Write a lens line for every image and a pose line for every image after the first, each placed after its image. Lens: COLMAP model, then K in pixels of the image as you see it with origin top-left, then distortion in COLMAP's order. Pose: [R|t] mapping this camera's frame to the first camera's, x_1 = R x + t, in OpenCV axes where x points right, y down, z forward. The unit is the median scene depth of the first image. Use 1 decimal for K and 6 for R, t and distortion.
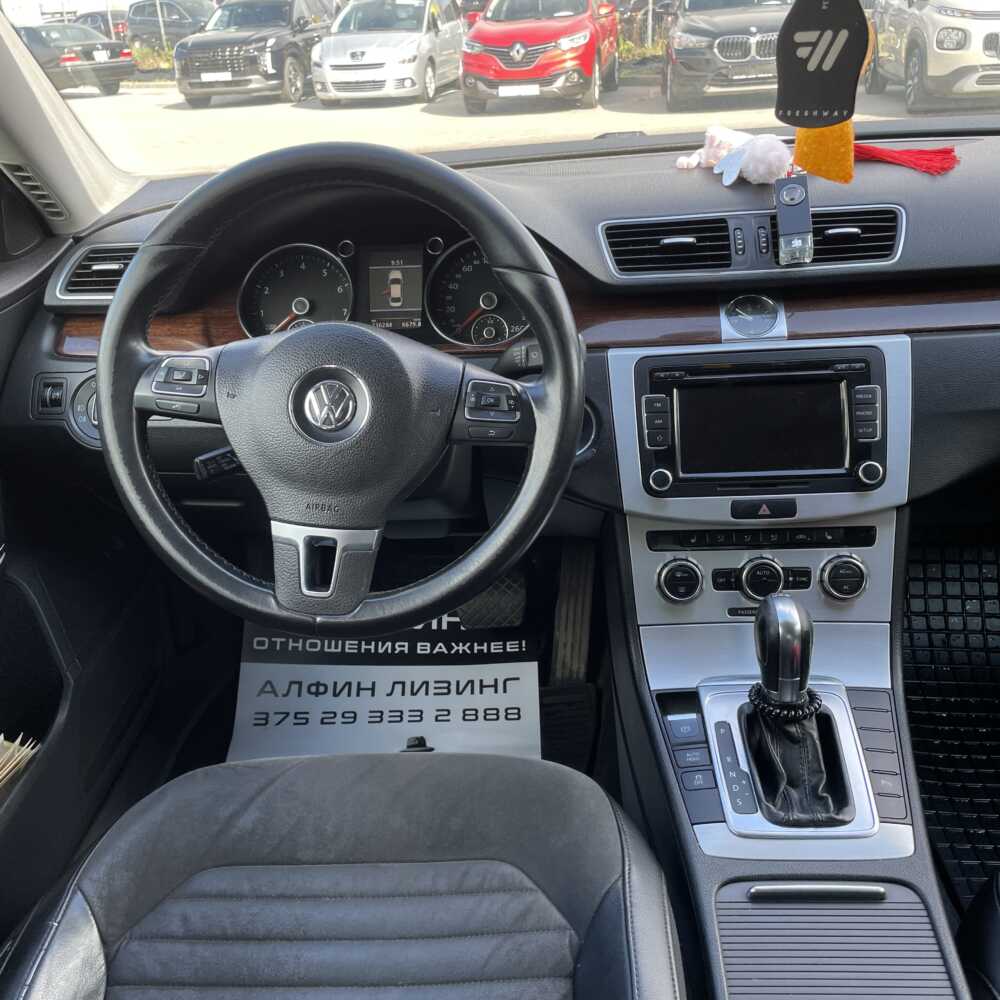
lens RADIAL K [[972.7, 0, 492.6], [0, 972.7, 506.2], [0, 0, 1]] dist [0.054698, 0.000000]
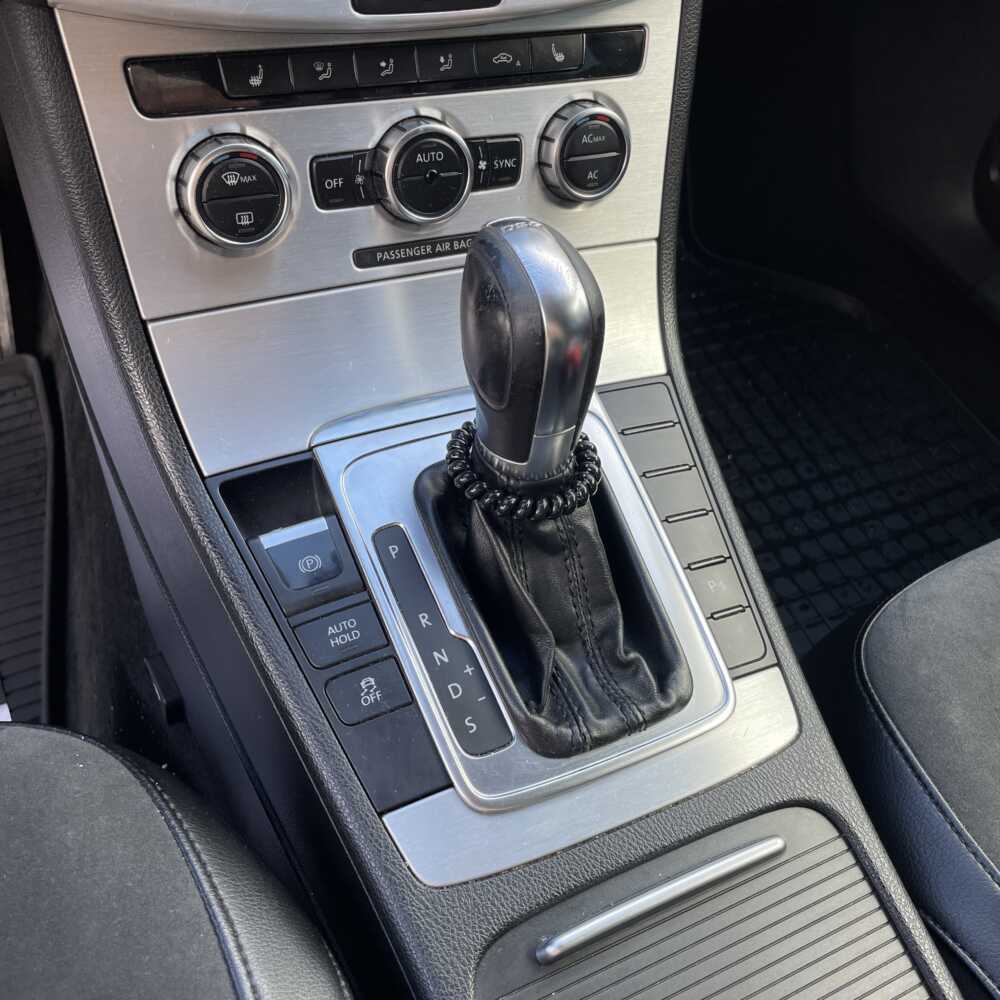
lens RADIAL K [[1011.3, 0, 494.0], [0, 1011.3, 494.2], [0, 0, 1]] dist [0.042301, 0.000000]
pose [[0.857144, -0.234652, 0.458522, 0.066541], [0.018661, 0.903764, 0.427624, 0.012948], [-0.514739, -0.357979, 0.779035, 0.588332]]
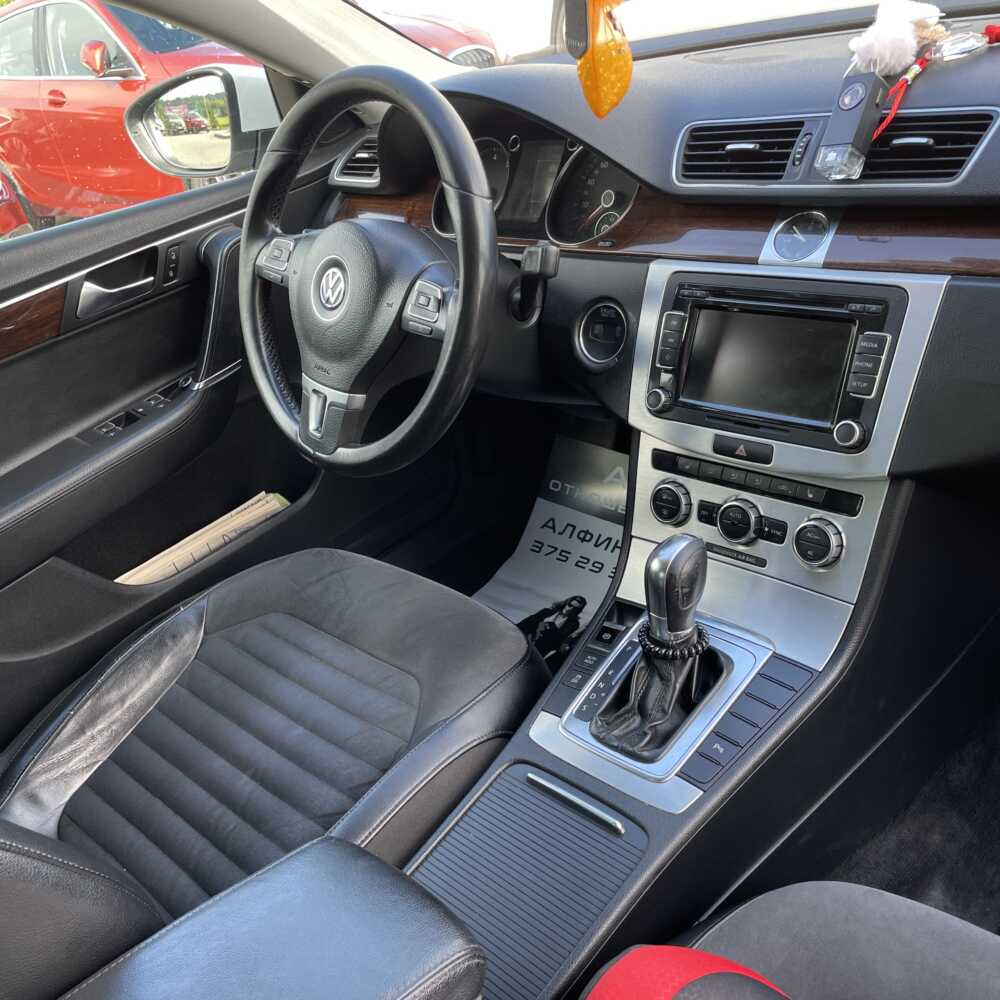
lens RADIAL K [[1011.3, 0, 485.5], [0, 1011.3, 504.6], [0, 0, 1]] dist [0.042301, 0.000000]
pose [[0.735111, 0.244683, -0.632251, 0.710380], [-0.142881, 0.967567, 0.208325, -0.111533], [0.662719, -0.062805, 0.746230, 0.099829]]
